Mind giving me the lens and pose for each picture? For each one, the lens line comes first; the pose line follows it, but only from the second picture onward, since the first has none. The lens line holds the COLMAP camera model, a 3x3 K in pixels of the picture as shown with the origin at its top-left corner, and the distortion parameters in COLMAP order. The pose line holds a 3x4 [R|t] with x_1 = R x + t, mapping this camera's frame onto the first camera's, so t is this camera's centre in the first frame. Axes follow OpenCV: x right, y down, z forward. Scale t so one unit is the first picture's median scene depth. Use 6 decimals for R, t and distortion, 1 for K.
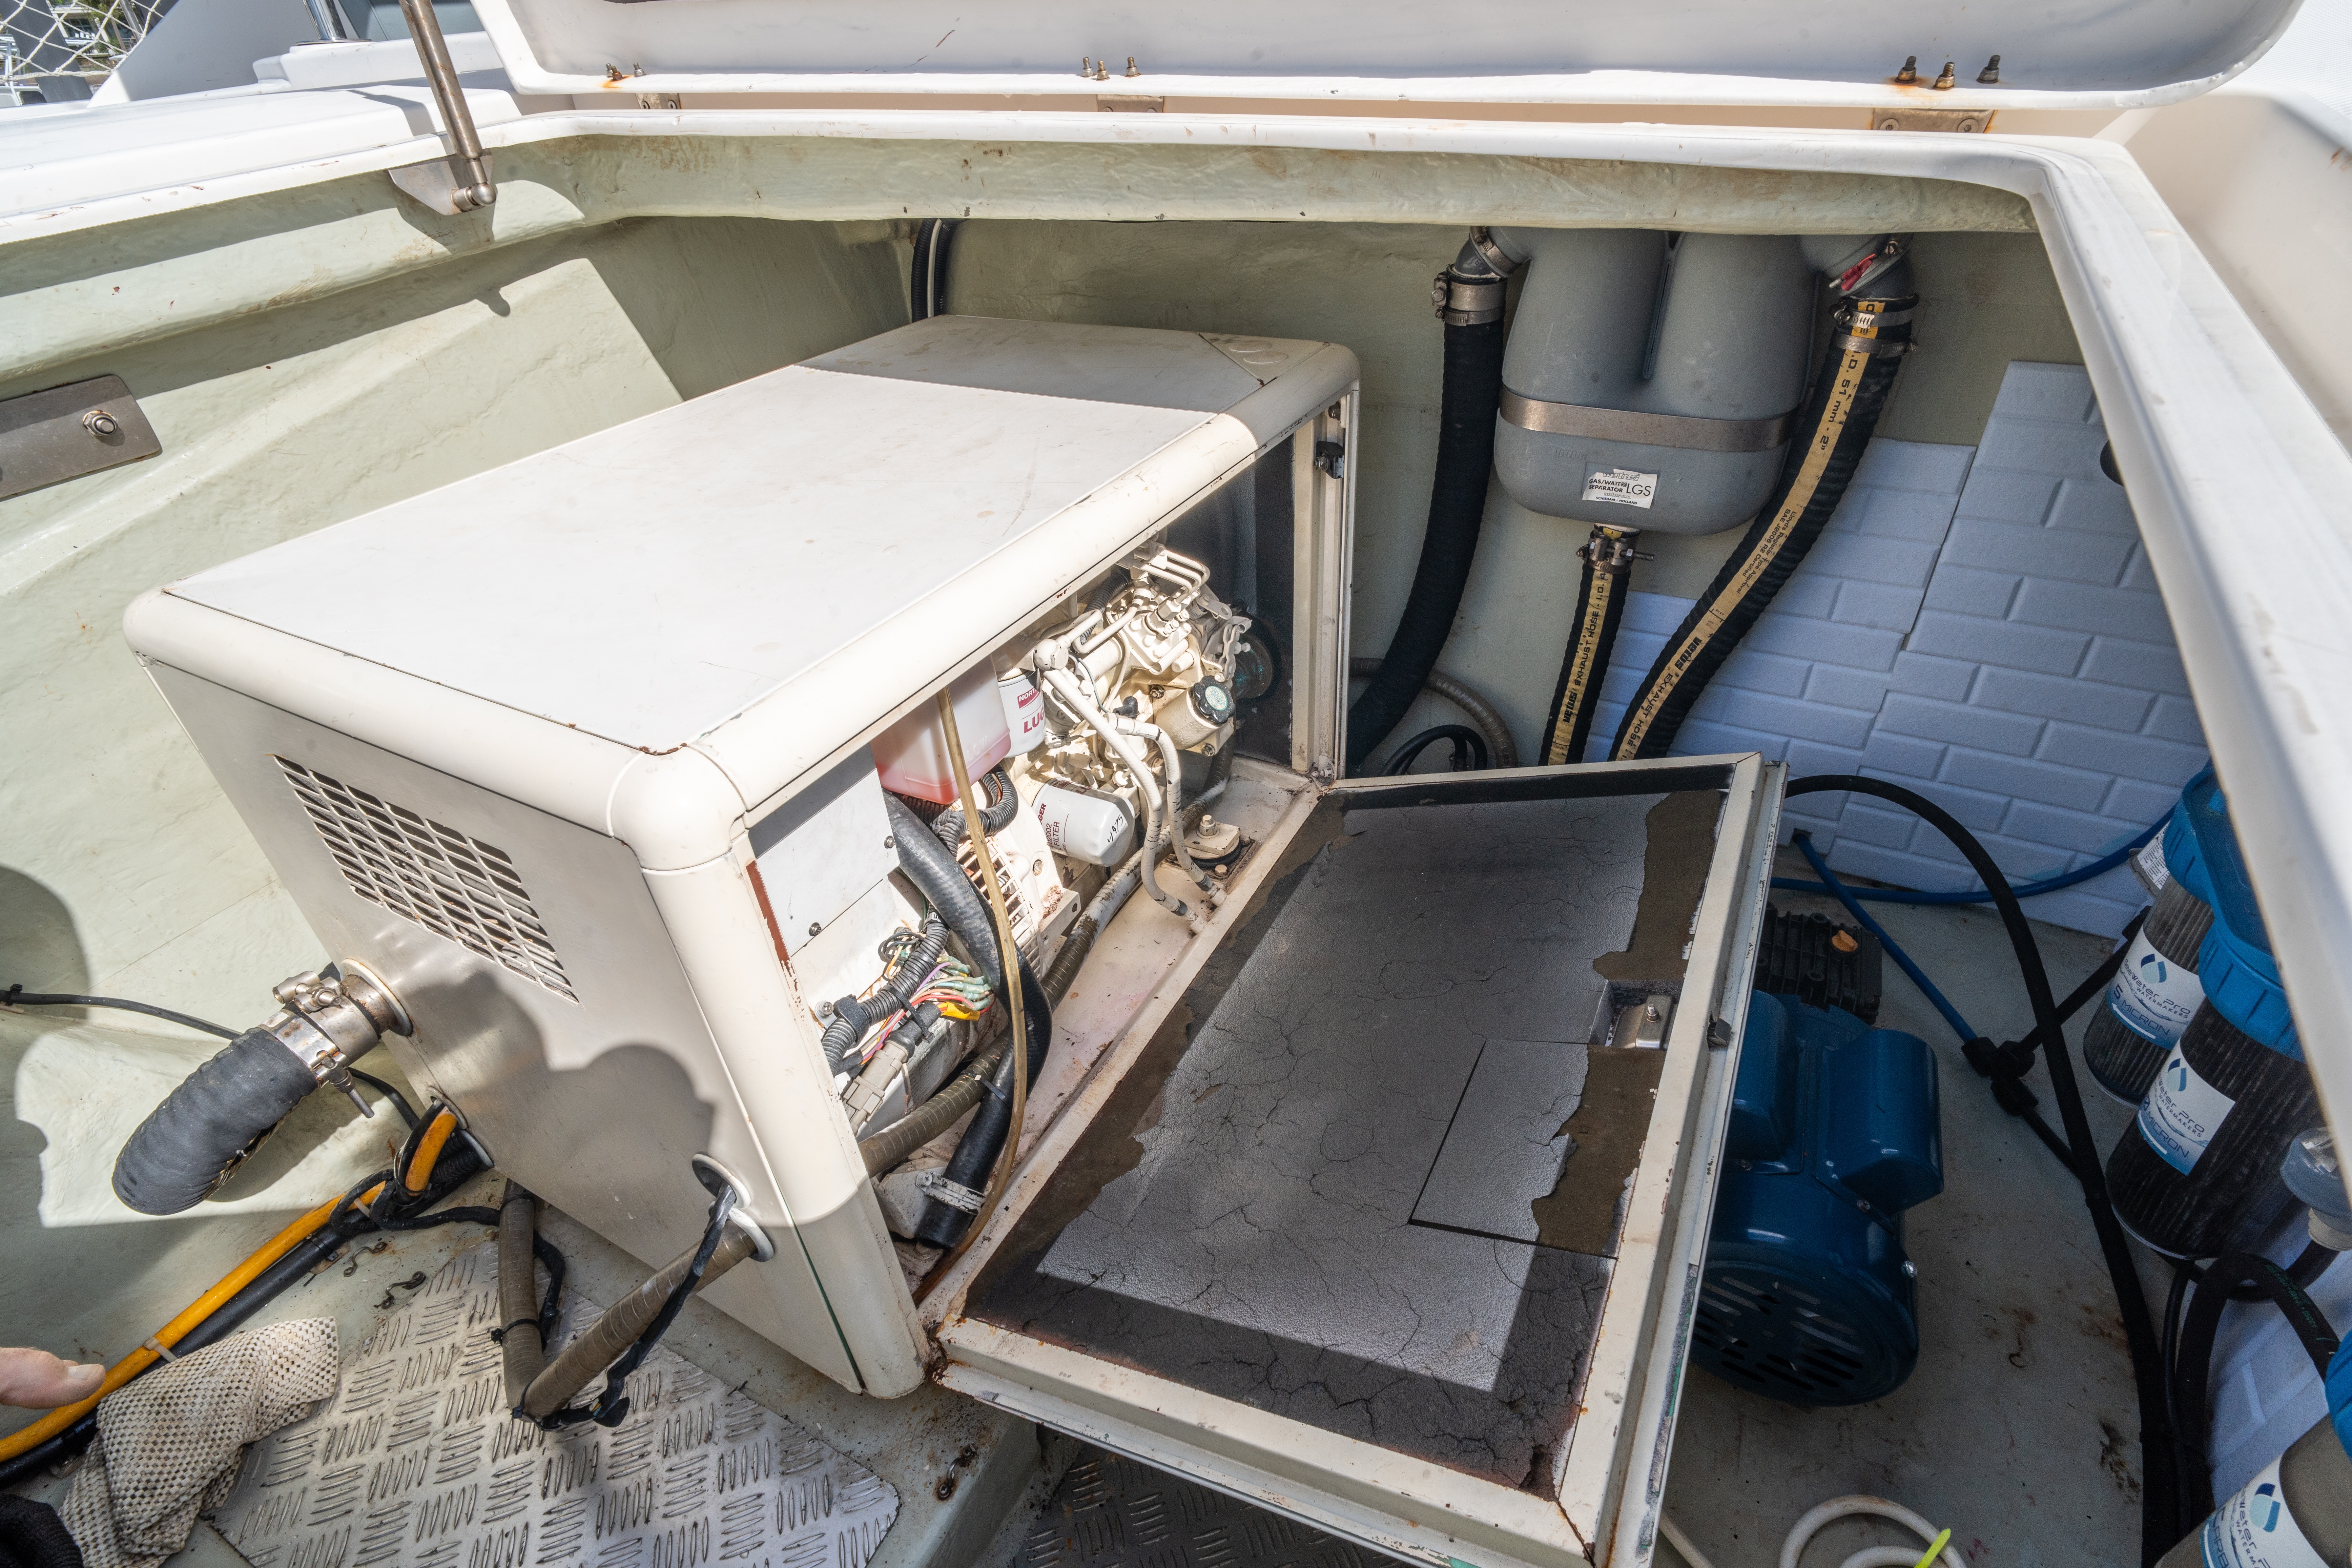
lens RADIAL K [[1102.1, 0, 1182.8], [0, 1102.1, 782.6], [0, 0, 1]] dist [-0.012155, -0.000057]
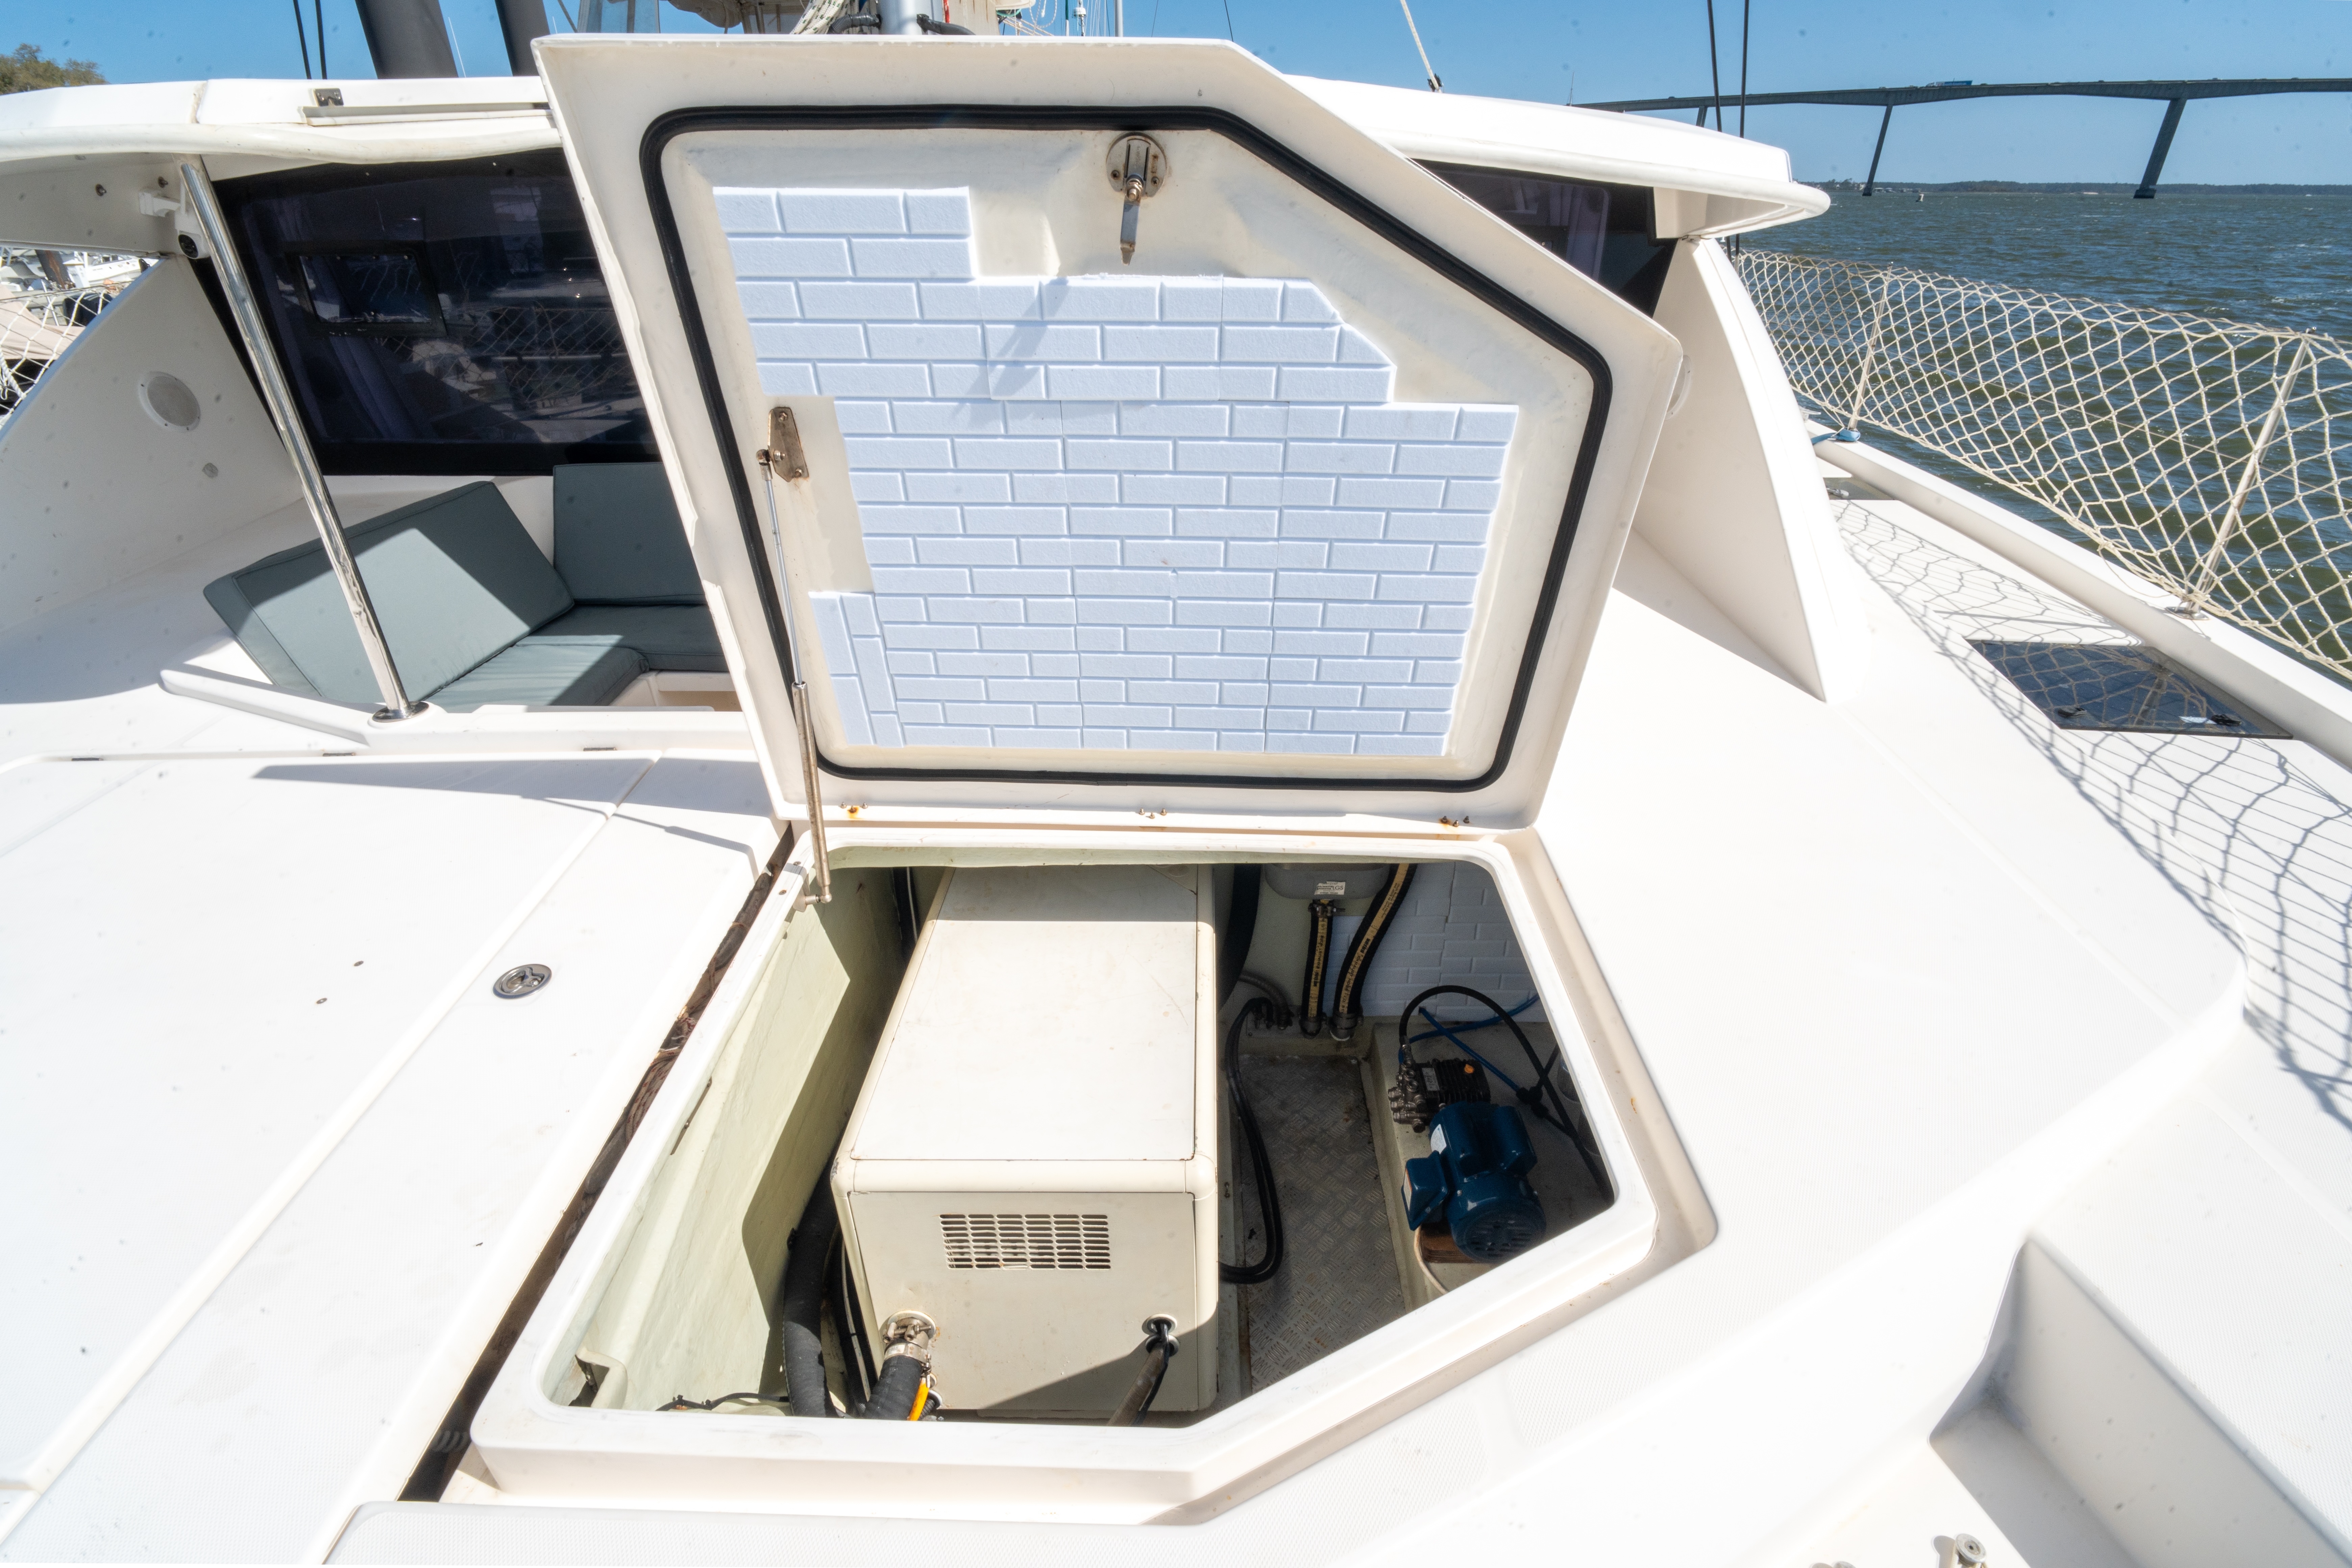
lens RADIAL K [[1102.1, 0, 1182.8], [0, 1102.1, 782.6], [0, 0, 1]] dist [-0.012155, -0.000057]
pose [[0.887699, -0.188601, 0.420023, -0.801445], [0.235512, 0.969876, -0.062244, -0.438746], [-0.395631, 0.154175, 0.905376, -0.969620]]
